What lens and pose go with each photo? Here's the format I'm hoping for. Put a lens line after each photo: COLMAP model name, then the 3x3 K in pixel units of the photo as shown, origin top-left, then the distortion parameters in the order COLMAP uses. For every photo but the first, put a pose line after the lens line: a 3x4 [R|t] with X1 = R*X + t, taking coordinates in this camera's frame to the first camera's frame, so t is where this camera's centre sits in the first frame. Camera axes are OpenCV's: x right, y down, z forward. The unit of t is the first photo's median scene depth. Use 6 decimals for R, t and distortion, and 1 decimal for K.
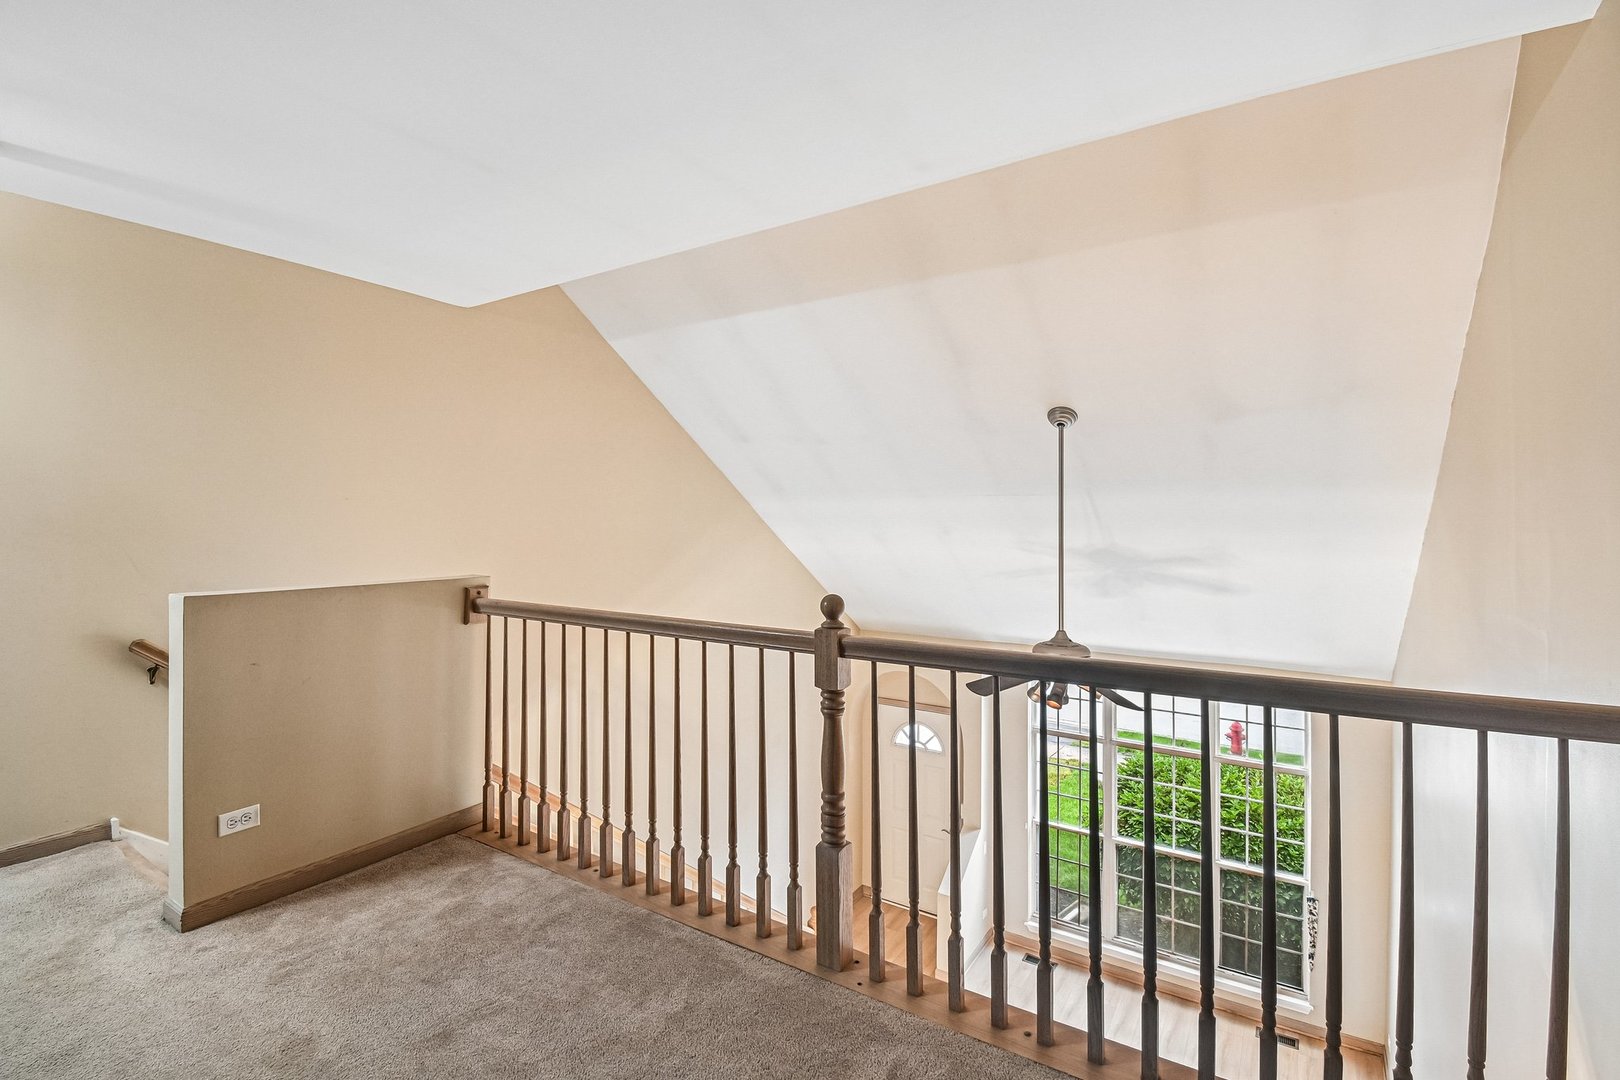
lens RADIAL K [[726.6, 0, 804.4], [0, 726.6, 521.0], [0, 0, 1]] dist [-0.000129, -0.000239]
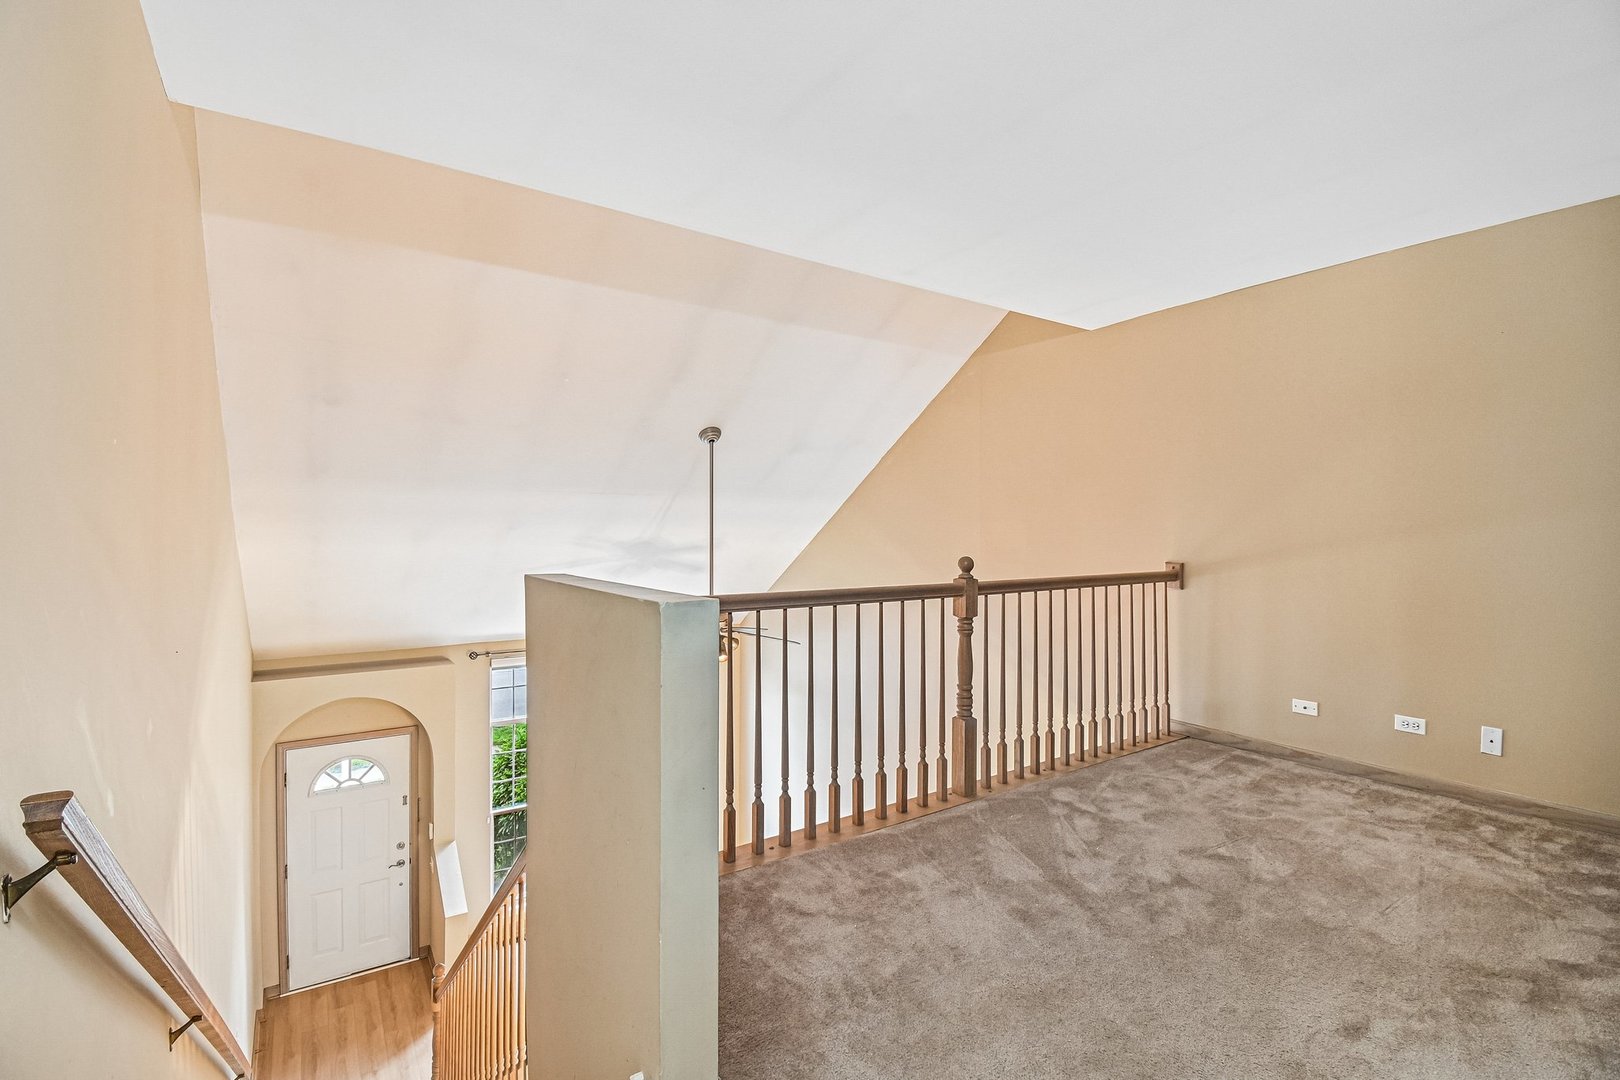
lens RADIAL K [[726.6, 0, 804.4], [0, 726.6, 521.0], [0, 0, 1]] dist [-0.000129, -0.000239]
pose [[0.372857, 0.005520, 0.927872, -1.471570], [-0.001891, 0.999985, -0.005189, 0.029605], [-0.927887, 0.000180, 0.372862, 0.690627]]
